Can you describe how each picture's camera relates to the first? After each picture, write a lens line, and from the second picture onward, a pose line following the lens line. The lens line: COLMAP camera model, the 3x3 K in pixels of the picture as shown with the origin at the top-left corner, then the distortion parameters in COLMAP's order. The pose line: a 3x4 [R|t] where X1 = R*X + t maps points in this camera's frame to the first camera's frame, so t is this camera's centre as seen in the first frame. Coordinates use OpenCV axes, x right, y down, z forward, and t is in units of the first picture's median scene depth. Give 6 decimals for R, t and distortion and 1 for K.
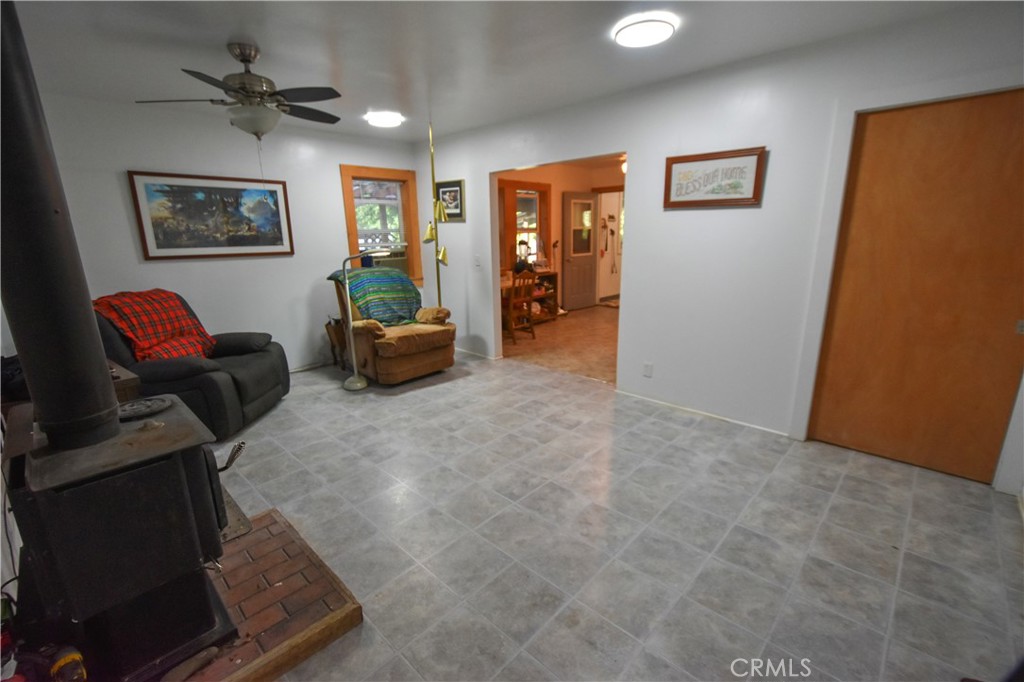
lens RADIAL K [[446.8, 0, 507.7], [0, 446.8, 344.2], [0, 0, 1]] dist [0.005003, -0.002179]
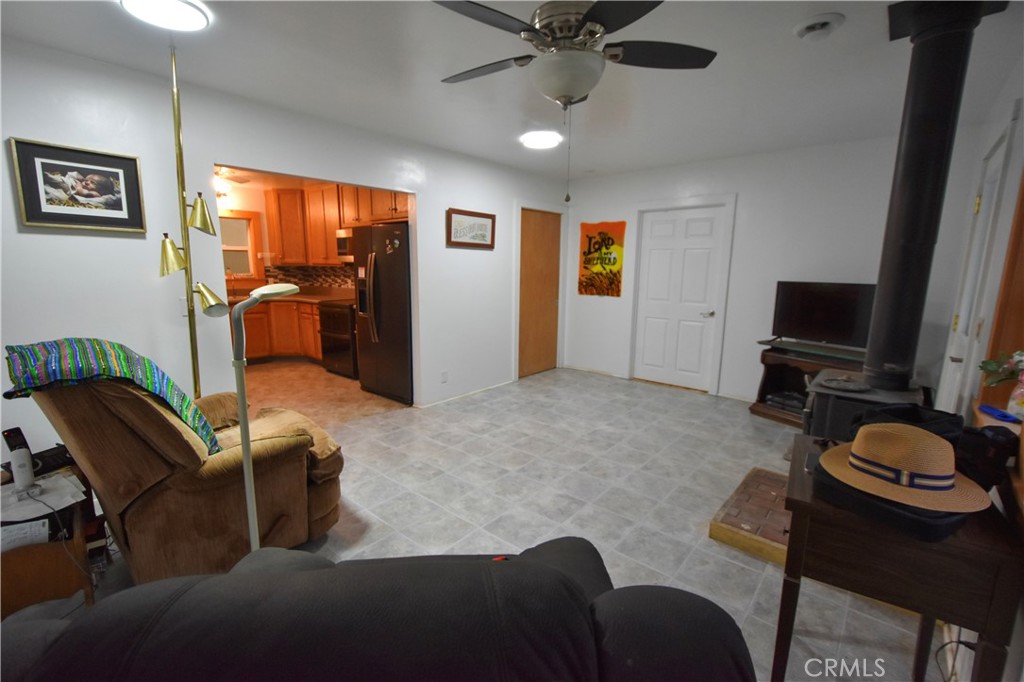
lens RADIAL K [[446.8, 0, 501.7], [0, 446.8, 354.6], [0, 0, 1]] dist [0.005003, -0.002179]
pose [[-0.046168, -0.178072, 0.982934, -1.053284], [0.239832, 0.953227, 0.183955, -0.223315], [-0.969716, 0.244232, -0.001301, 1.005794]]
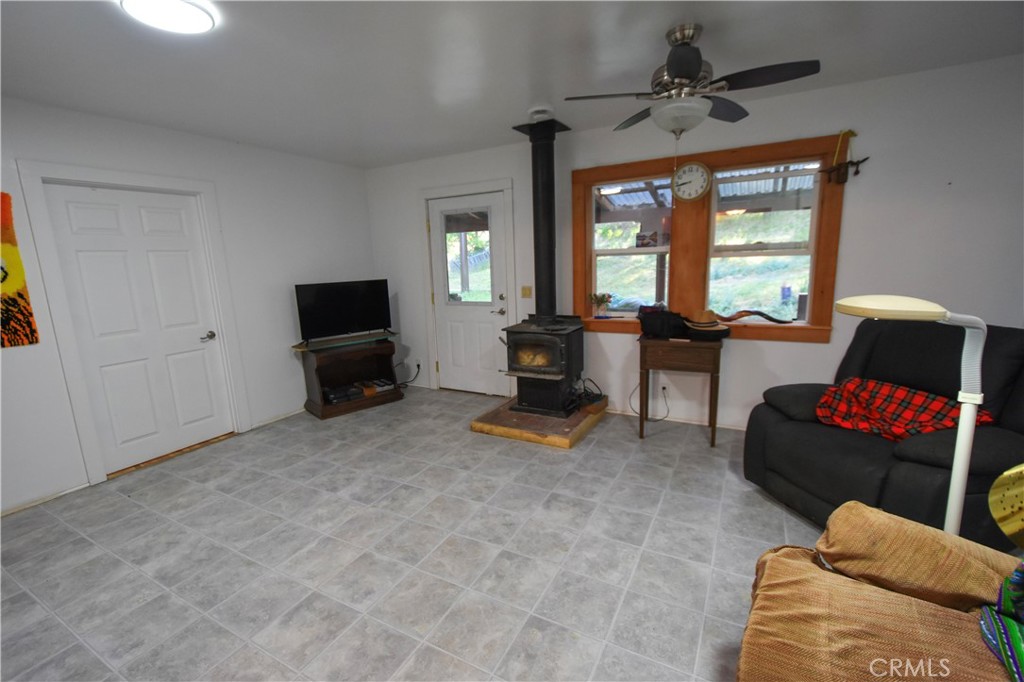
lens RADIAL K [[446.8, 0, 517.0], [0, 446.8, 347.0], [0, 0, 1]] dist [0.005003, -0.002179]
pose [[-0.958150, 0.109230, -0.264607, 0.001176], [-0.014422, 0.904749, 0.425701, -0.389761], [0.285903, 0.411702, -0.865310, 1.540324]]
